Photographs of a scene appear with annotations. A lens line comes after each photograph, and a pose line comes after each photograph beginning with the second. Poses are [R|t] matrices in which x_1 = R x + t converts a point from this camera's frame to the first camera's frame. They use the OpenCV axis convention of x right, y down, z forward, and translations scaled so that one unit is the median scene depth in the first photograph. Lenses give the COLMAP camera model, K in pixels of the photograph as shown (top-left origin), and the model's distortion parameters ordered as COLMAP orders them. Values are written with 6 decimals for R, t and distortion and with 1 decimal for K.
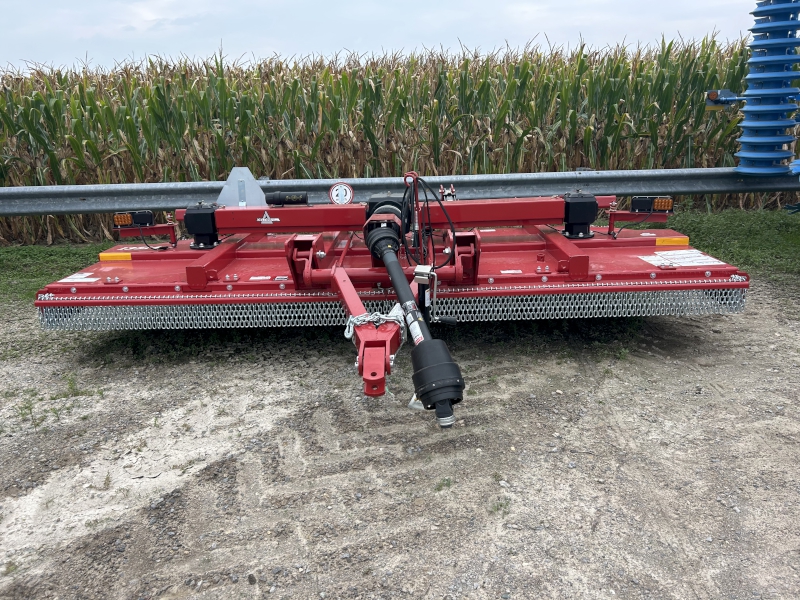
lens RADIAL K [[611.9, 0, 400.0], [0, 611.9, 300.0], [0, 0, 1]] dist [0.020605, -0.004474]
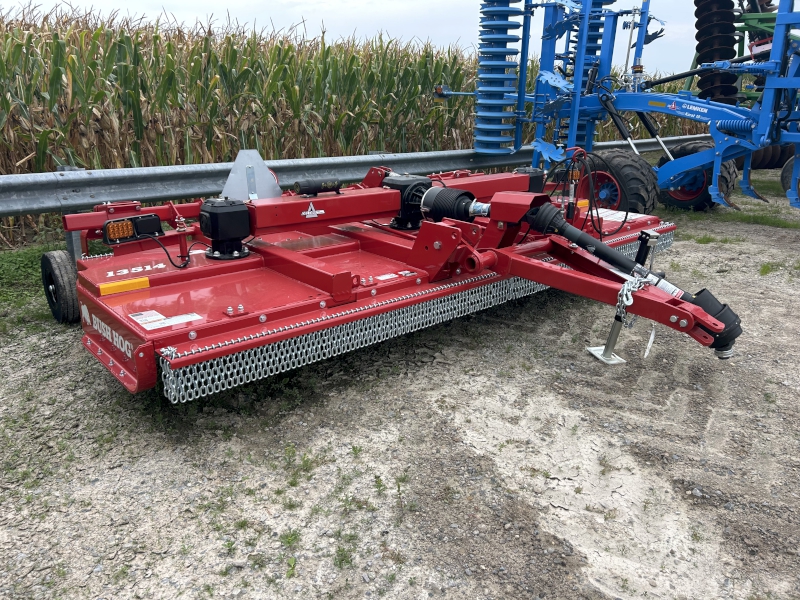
lens RADIAL K [[611.9, 0, 400.0], [0, 611.9, 300.0], [0, 0, 1]] dist [0.020605, -0.004474]
pose [[0.730281, -0.173016, 0.660875, -0.689211], [0.163128, 0.983577, 0.077239, -0.058928], [-0.663385, 0.051401, 0.746511, 0.307827]]
